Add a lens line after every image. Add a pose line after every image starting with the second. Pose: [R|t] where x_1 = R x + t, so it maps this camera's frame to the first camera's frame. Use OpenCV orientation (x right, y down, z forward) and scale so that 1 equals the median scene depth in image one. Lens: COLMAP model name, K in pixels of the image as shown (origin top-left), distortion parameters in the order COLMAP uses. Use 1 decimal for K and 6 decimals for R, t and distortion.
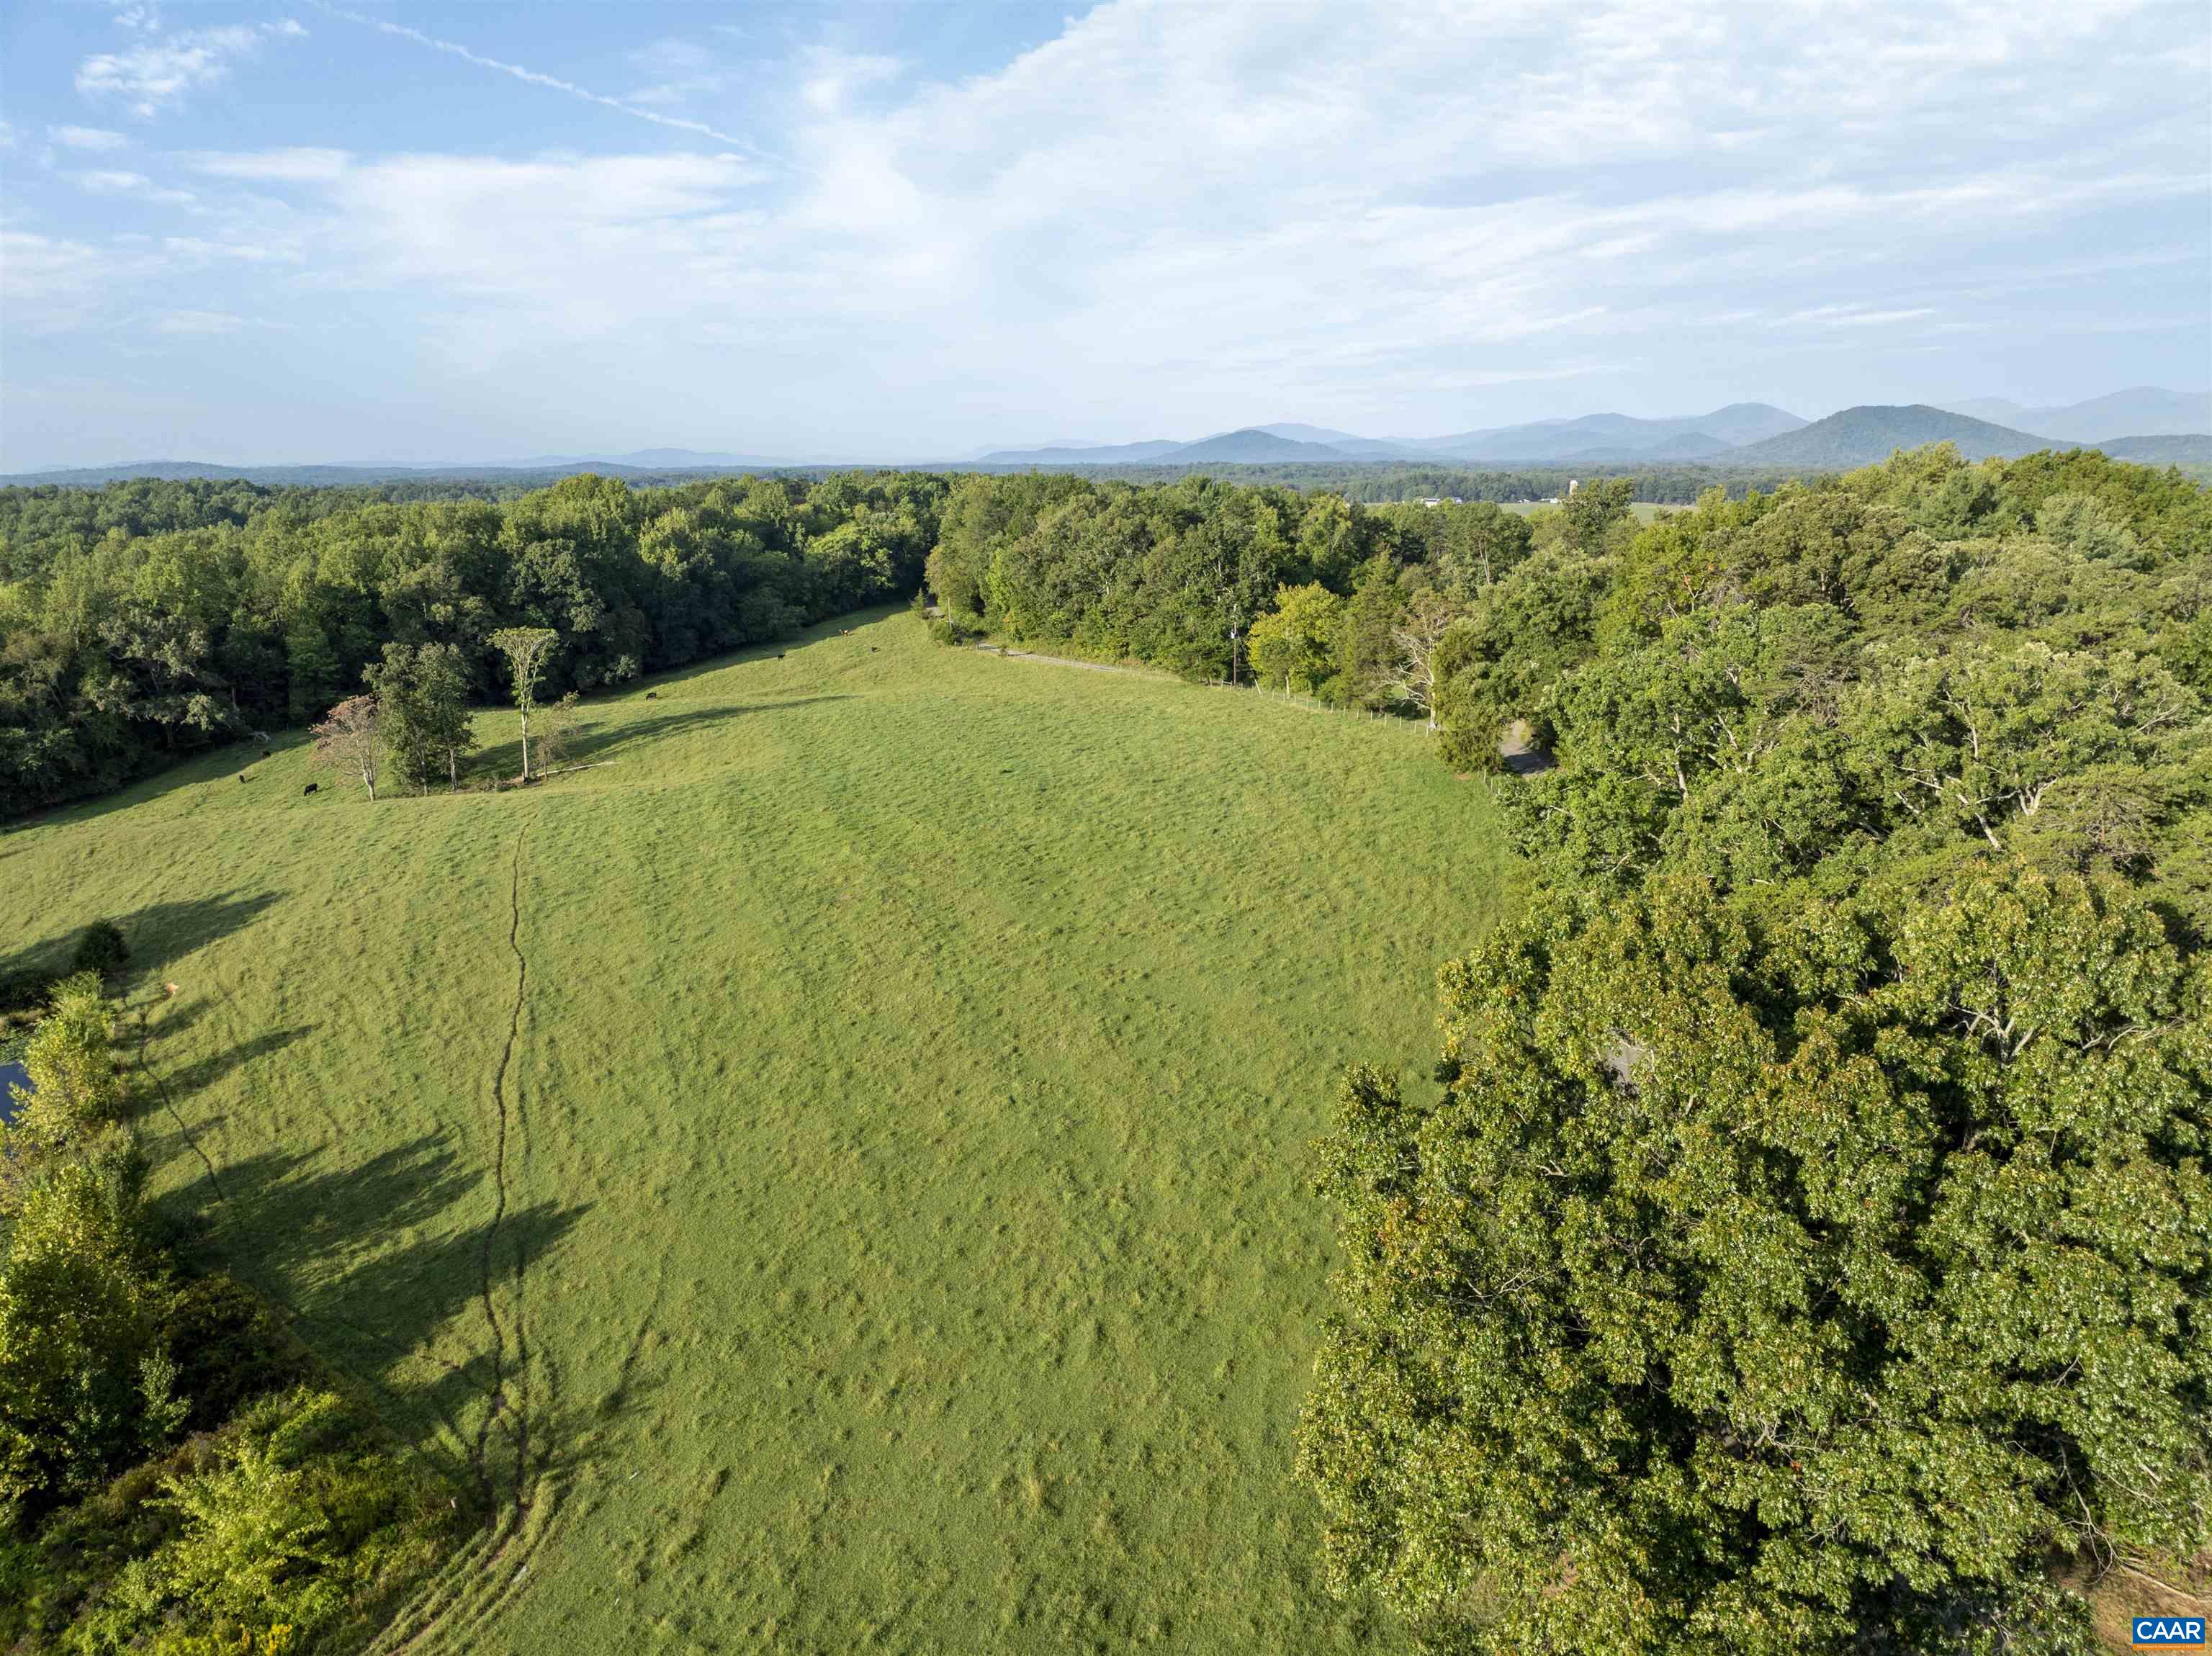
lens RADIAL K [[1553.9, 0, 1106.0], [0, 1553.9, 828.0], [0, 0, 1]] dist [-0.043715, 0.002679]
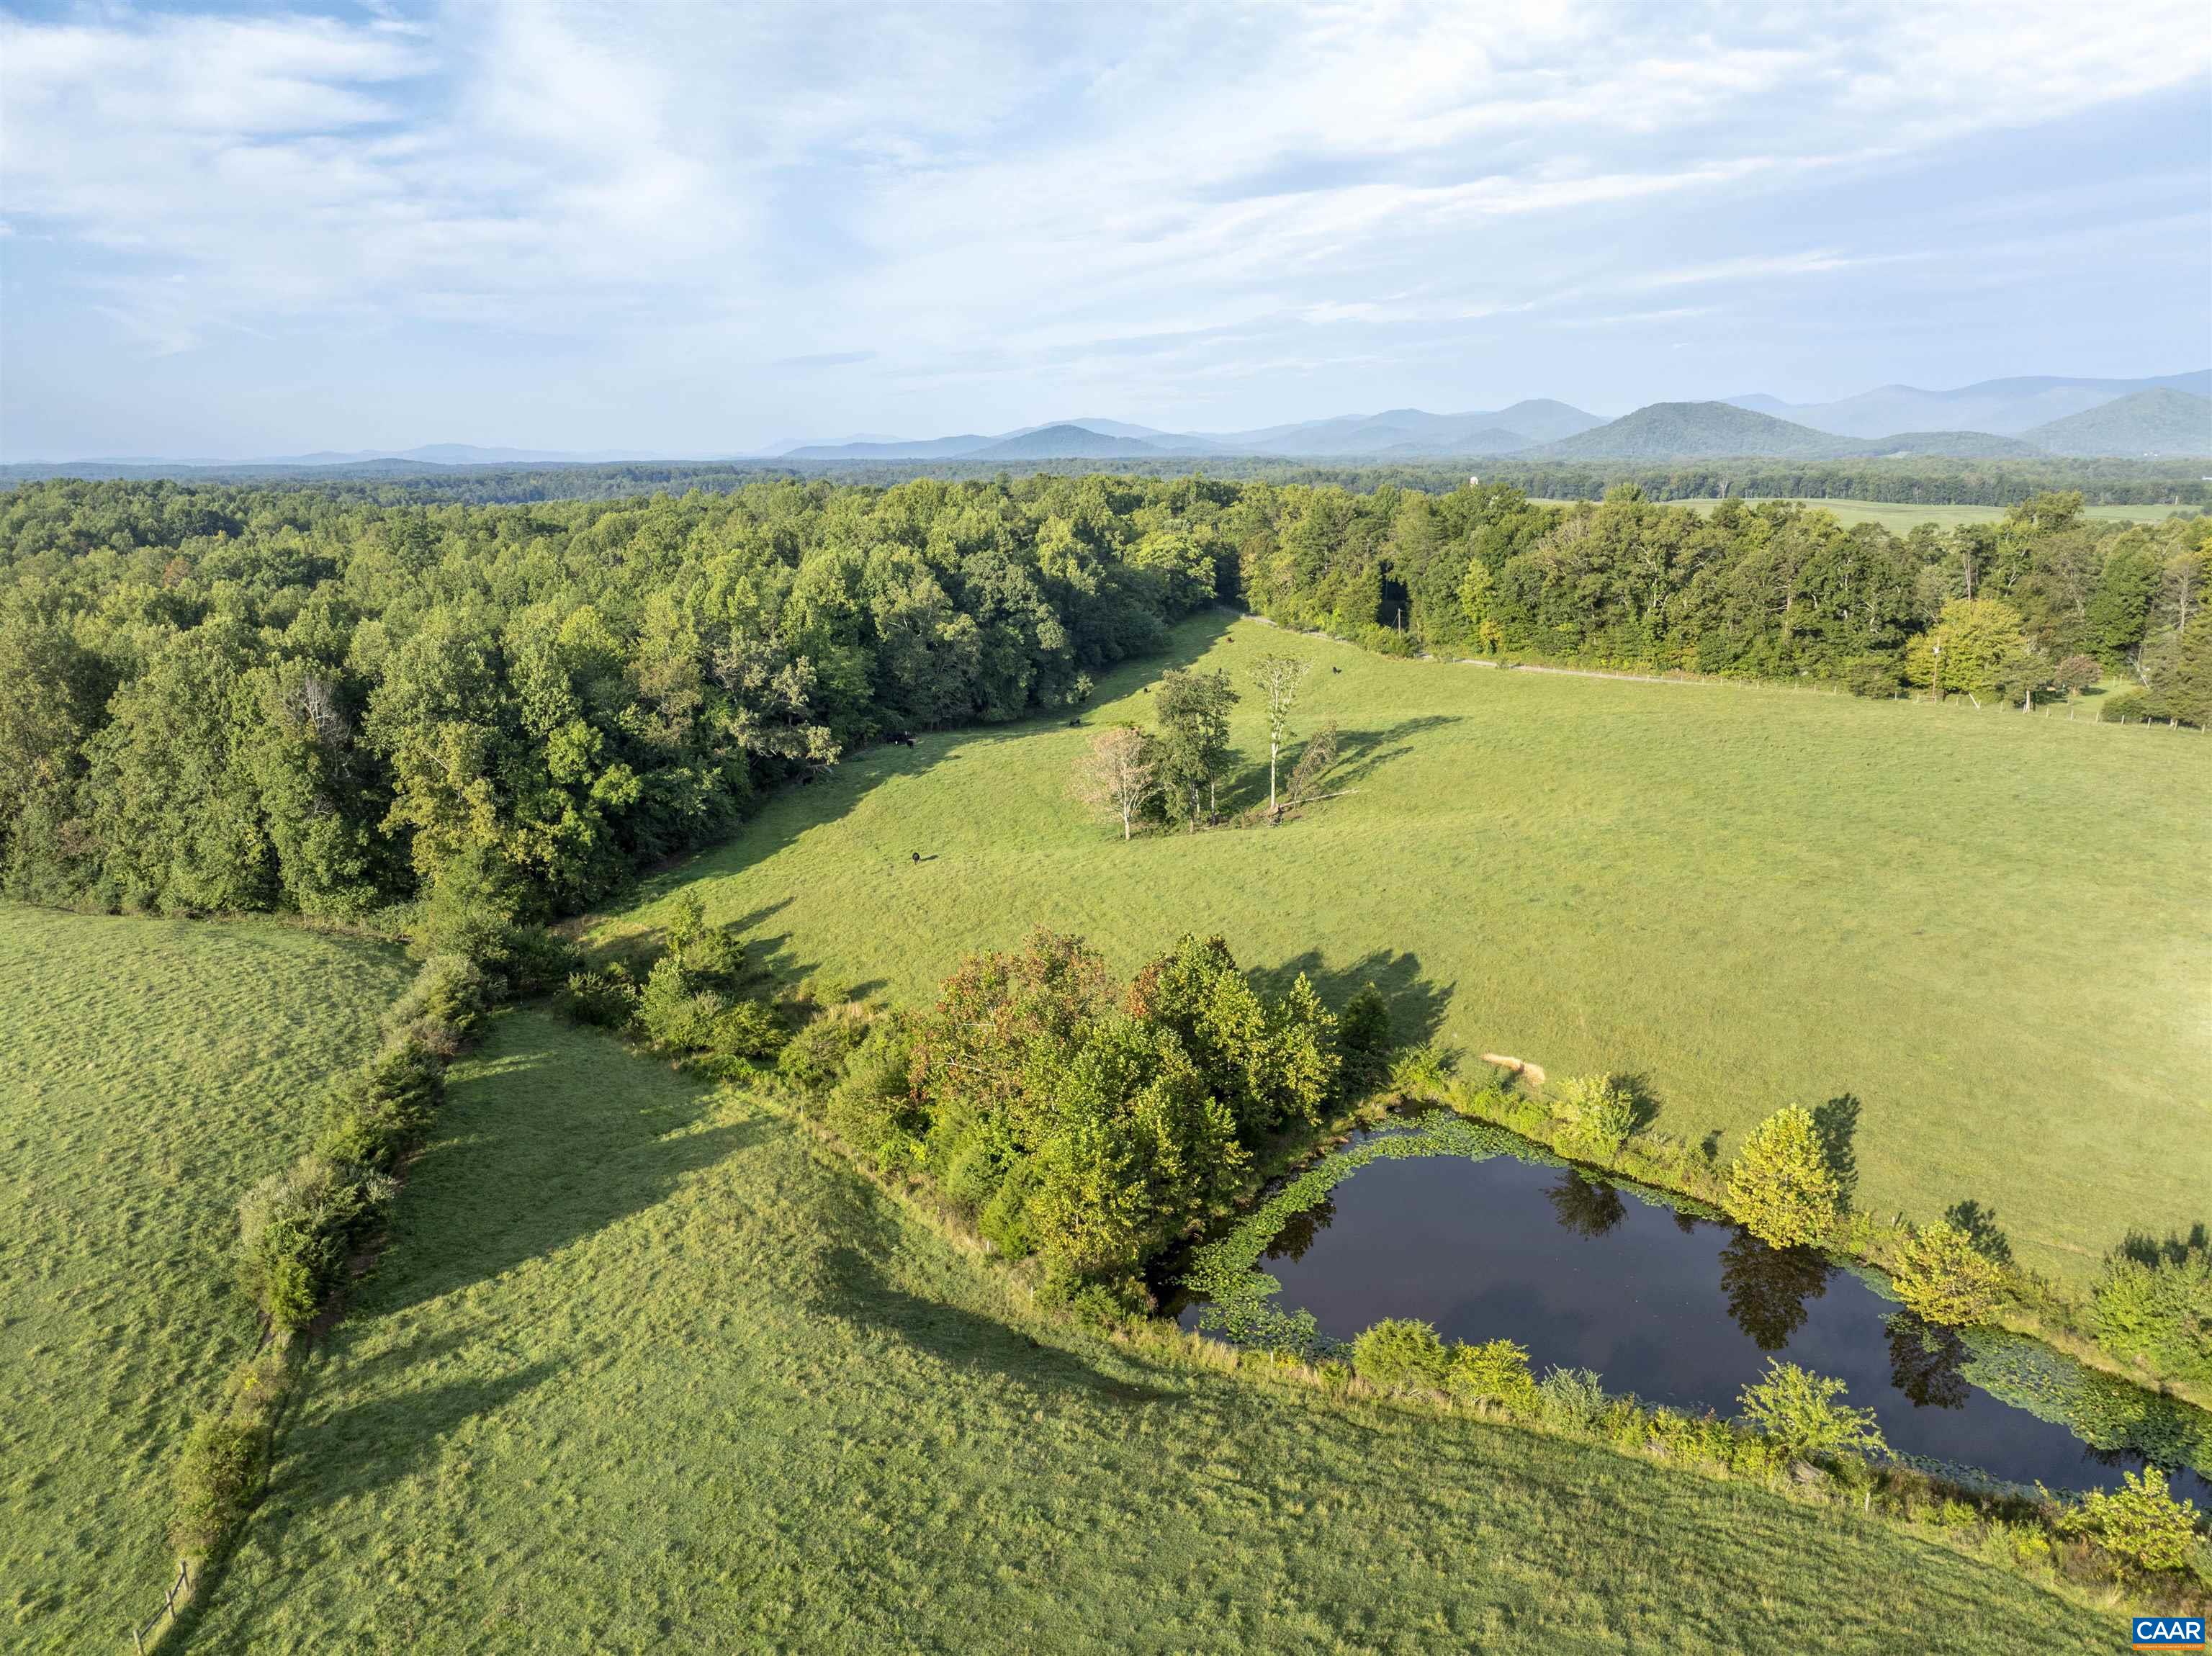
lens RADIAL K [[1534.4, 0, 1106.0], [0, 1534.4, 828.0], [0, 0, 1]] dist [-0.007876, -0.063007]
pose [[0.991346, -0.030581, 0.127660, -0.427291], [0.029783, 0.999523, 0.008156, -0.022007], [-0.127849, -0.004283, 0.991784, 0.047746]]
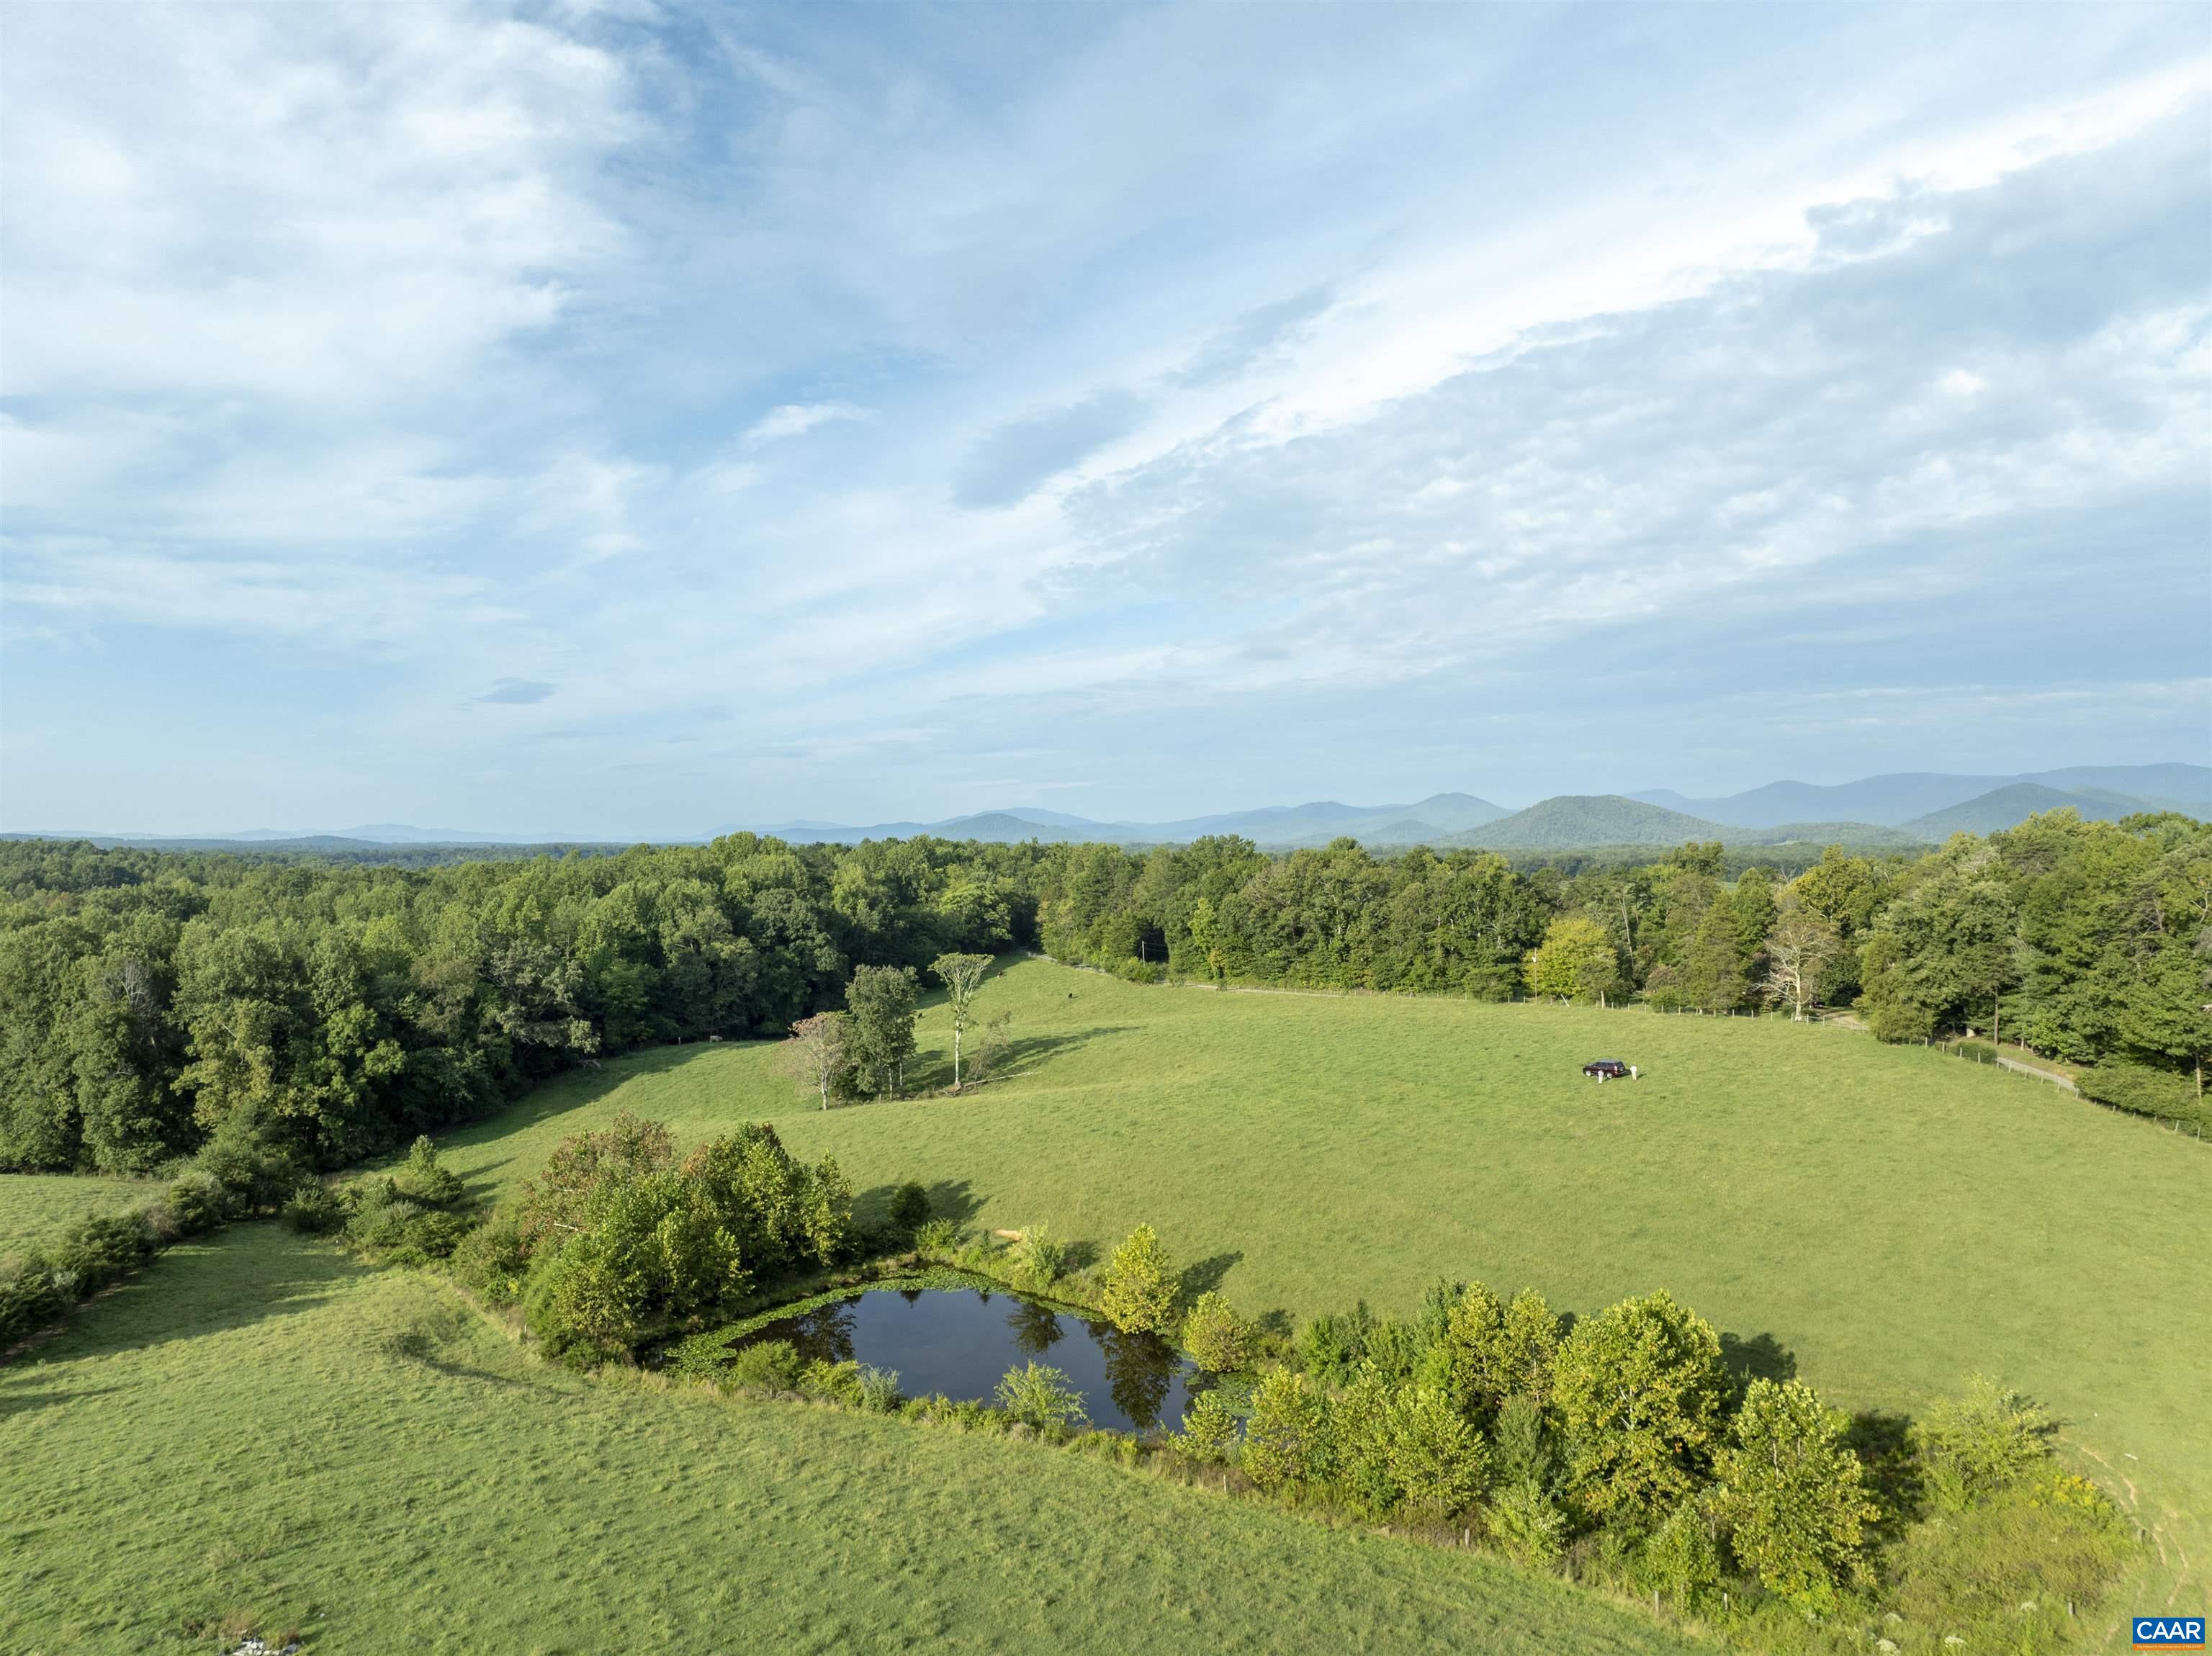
lens RADIAL K [[1542.6, 0, 1120.7], [0, 1542.6, 838.1], [0, 0, 1]] dist [-0.061848, 0.025908]
pose [[0.983382, 0.010111, 0.181266, -0.329524], [0.032420, 0.972618, -0.230139, 0.037415], [-0.178629, 0.232191, 0.956127, -0.092902]]
